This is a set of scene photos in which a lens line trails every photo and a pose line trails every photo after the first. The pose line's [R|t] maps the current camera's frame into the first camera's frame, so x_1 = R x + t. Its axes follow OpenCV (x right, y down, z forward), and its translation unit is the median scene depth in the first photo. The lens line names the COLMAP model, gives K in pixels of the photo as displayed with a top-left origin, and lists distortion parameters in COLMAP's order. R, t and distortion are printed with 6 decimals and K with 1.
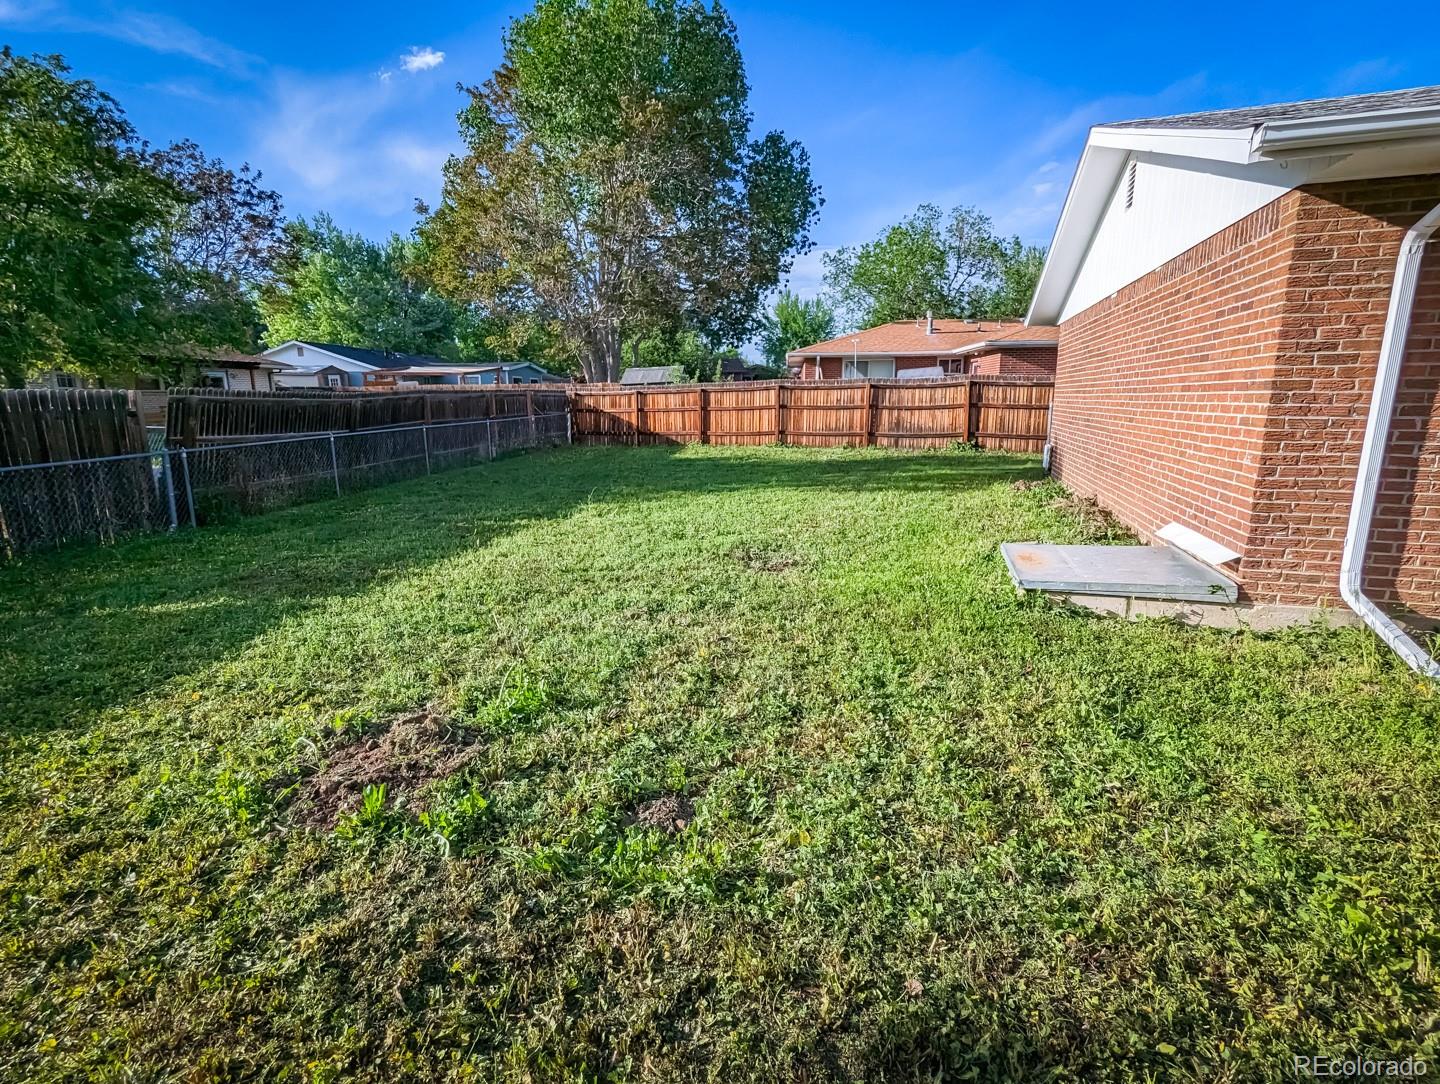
lens RADIAL K [[686.4, 0, 720.6], [0, 686.4, 543.9], [0, 0, 1]] dist [-0.003411, 0.001998]
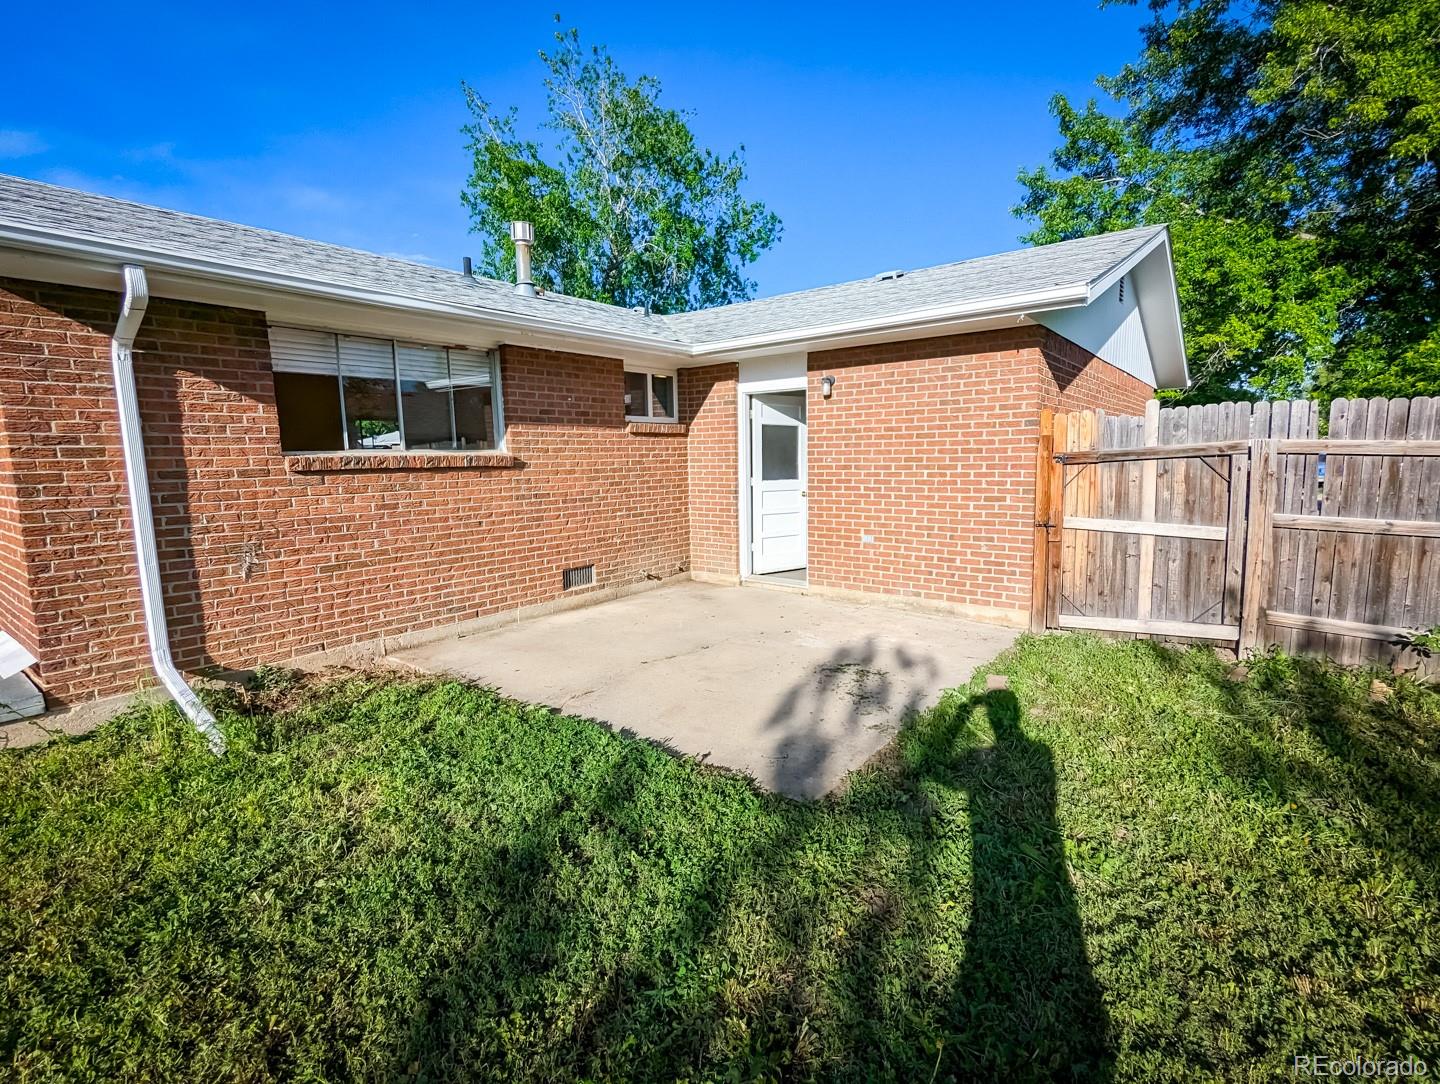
lens RADIAL K [[686.4, 0, 720.6], [0, 686.4, 543.9], [0, 0, 1]] dist [-0.003411, 0.001998]
pose [[0.359912, -0.119707, 0.925275, 0.276677], [0.210702, 0.976542, 0.044381, 0.017423], [-0.908883, 0.178984, 0.376691, -0.218402]]
